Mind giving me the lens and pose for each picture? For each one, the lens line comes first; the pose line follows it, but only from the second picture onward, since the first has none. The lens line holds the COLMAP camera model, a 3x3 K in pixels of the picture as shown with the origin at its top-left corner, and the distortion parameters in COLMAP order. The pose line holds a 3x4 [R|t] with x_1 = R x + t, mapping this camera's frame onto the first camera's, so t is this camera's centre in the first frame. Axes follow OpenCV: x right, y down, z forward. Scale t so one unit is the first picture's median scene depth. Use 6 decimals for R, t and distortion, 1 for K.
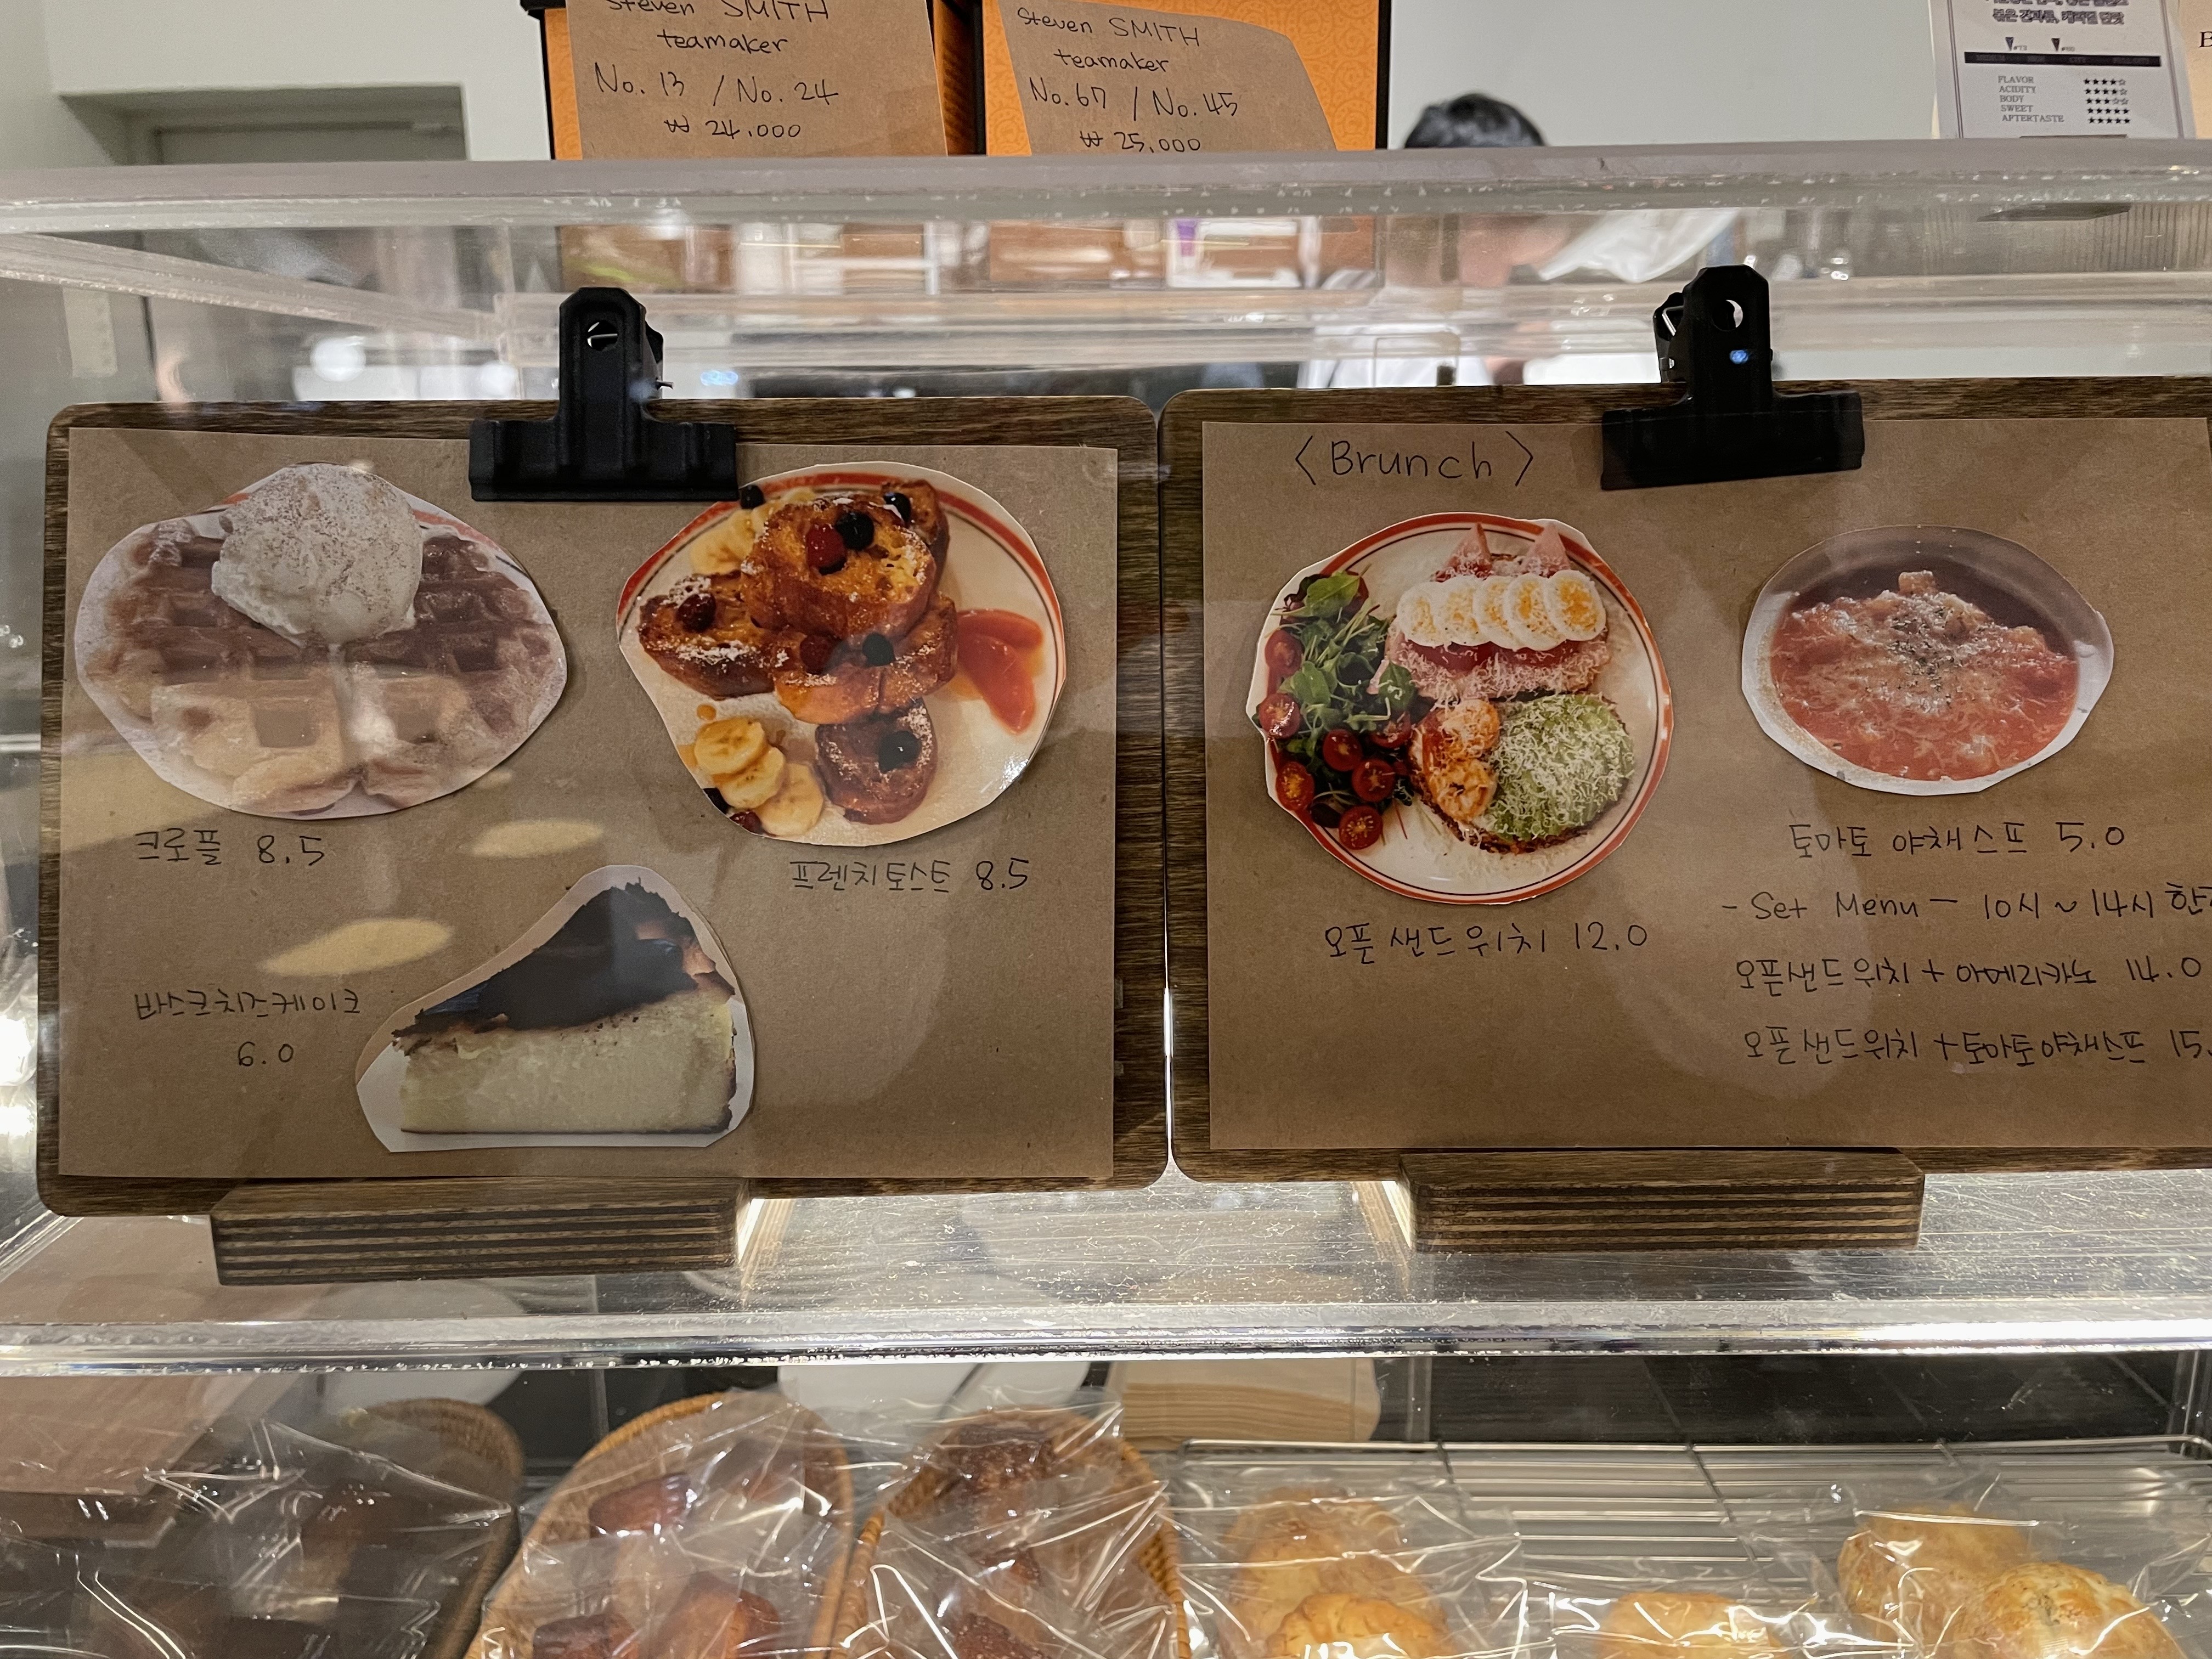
lens RADIAL K [[1679.3, 0, 1086.8], [0, 1679.3, 836.4], [0, 0, 1]] dist [0.072366, -0.083936]
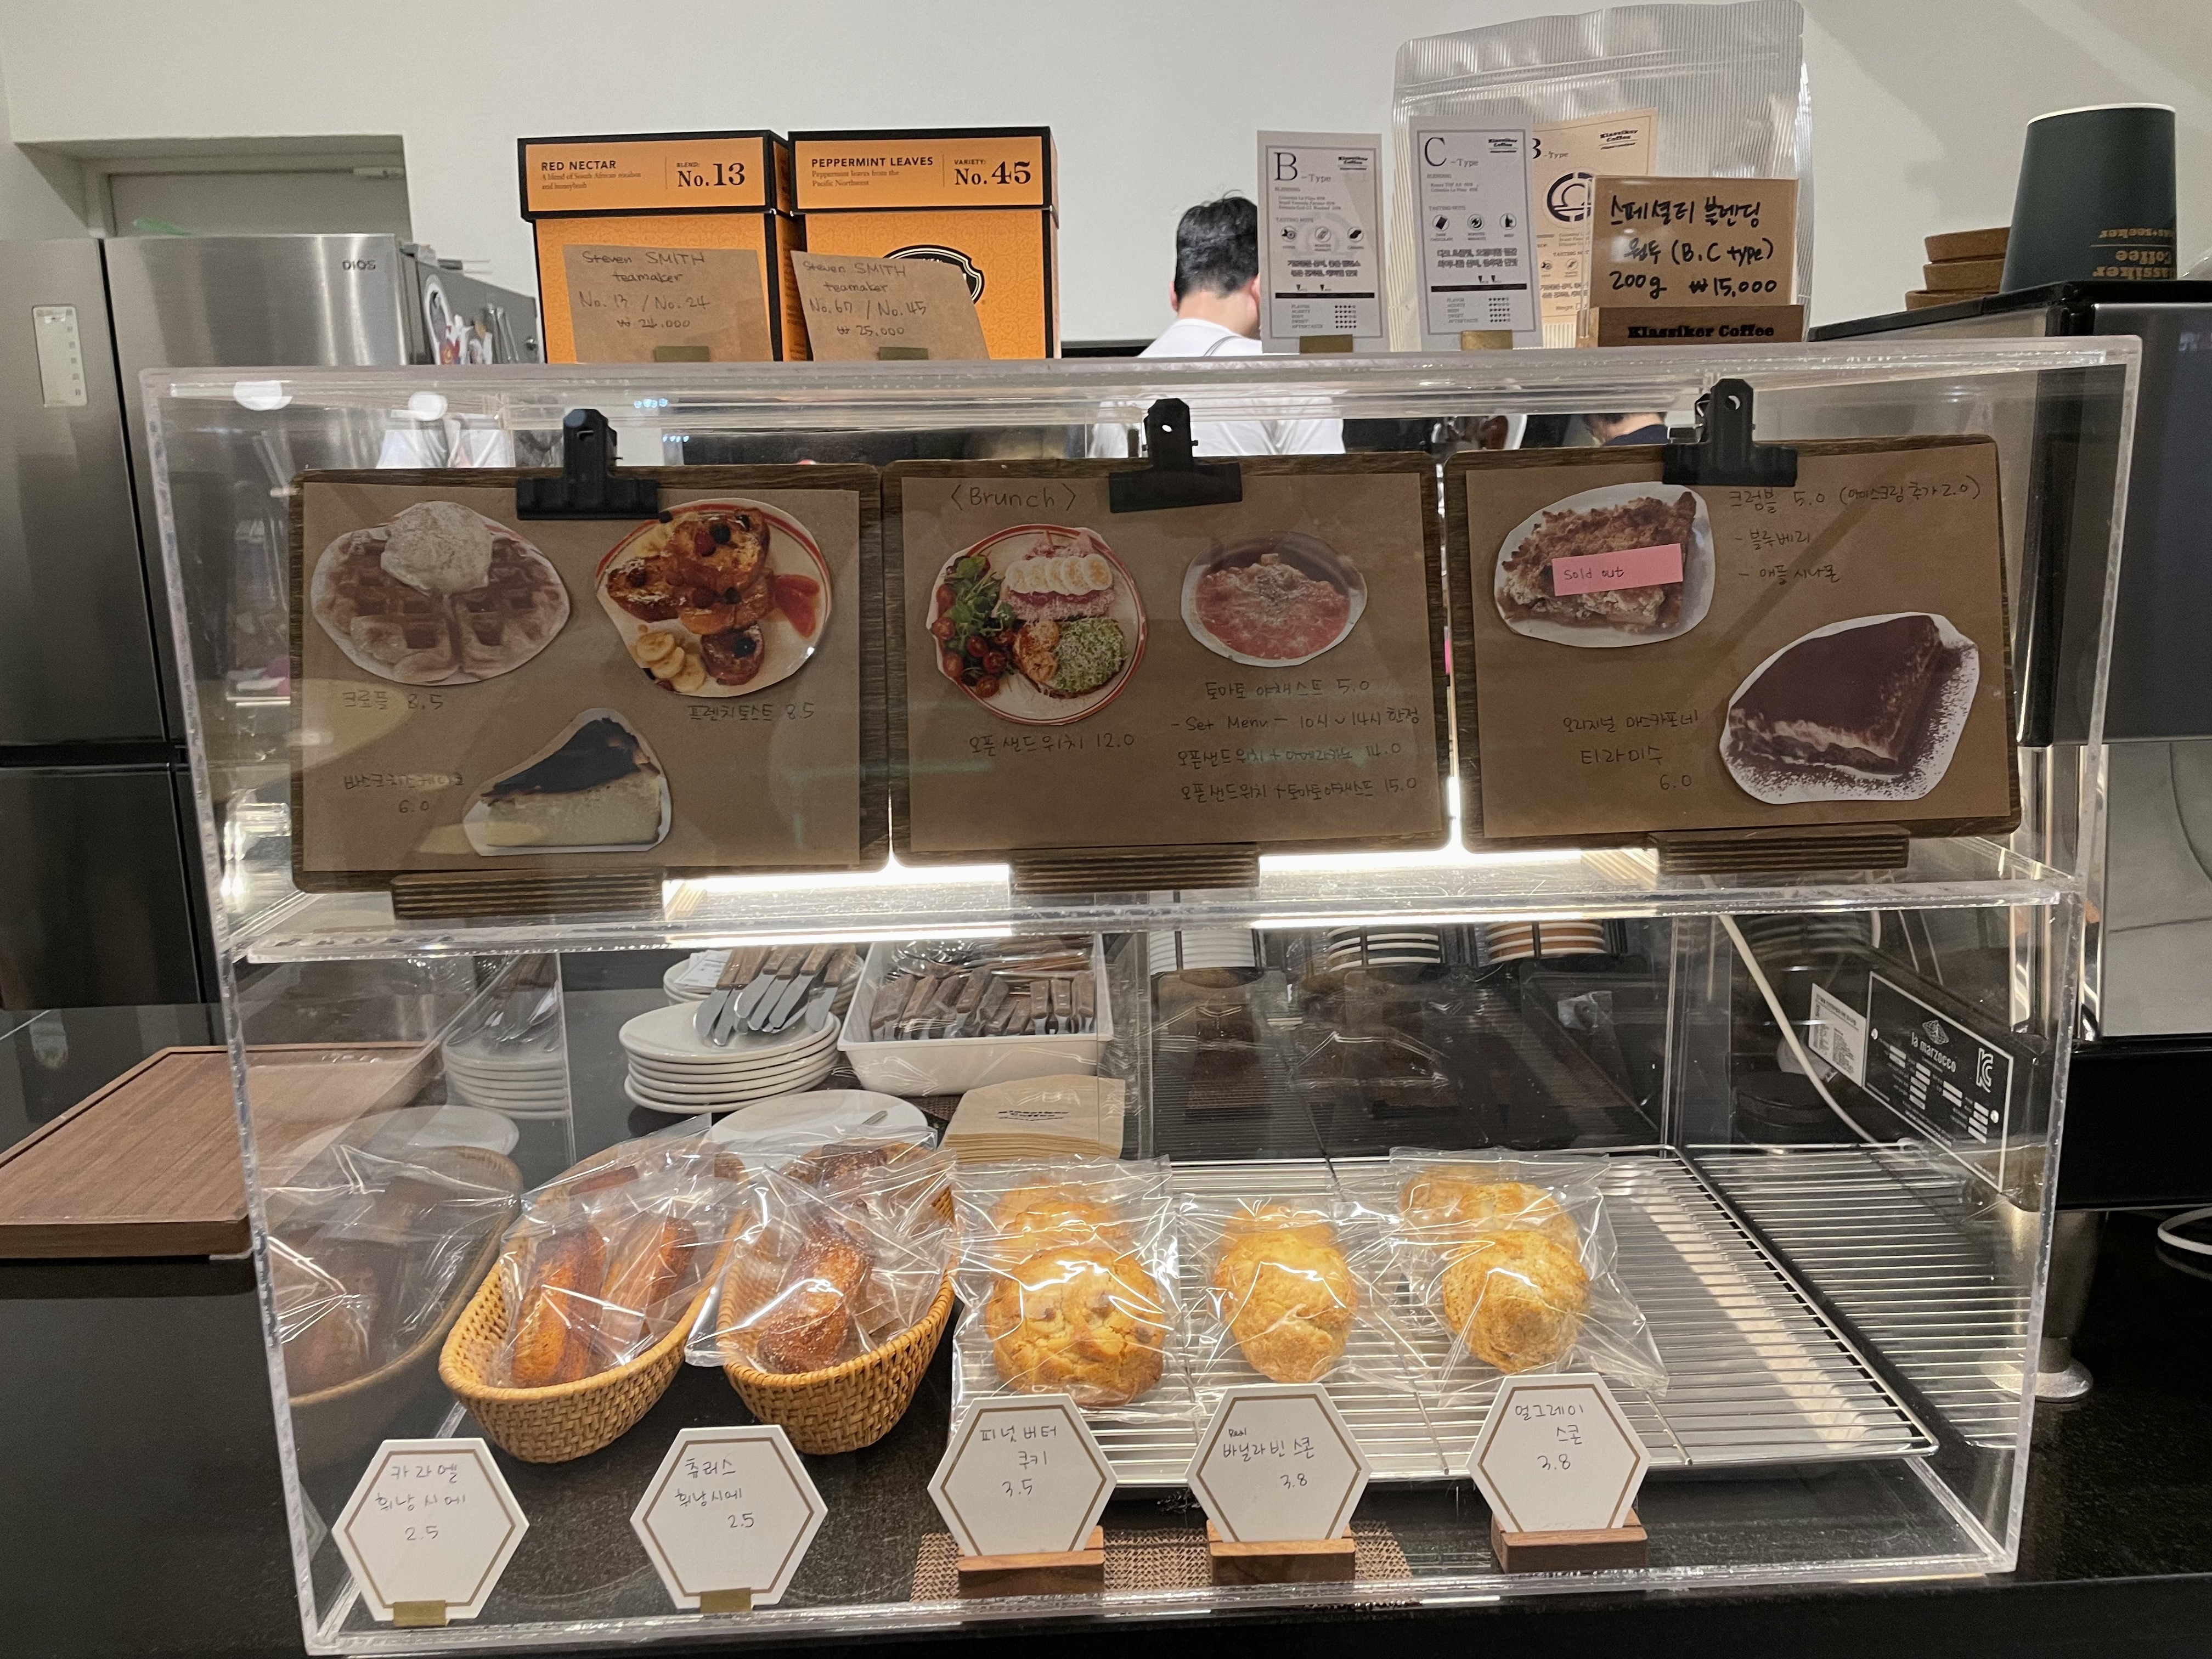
lens RADIAL K [[1679.3, 0, 1106.7], [0, 1679.3, 832.0], [0, 0, 1]] dist [0.072366, -0.083936]
pose [[0.998762, -0.015265, 0.047346, 0.205642], [0.015804, 0.999814, -0.011021, 0.185809], [-0.047169, 0.011756, 0.998818, -0.937246]]
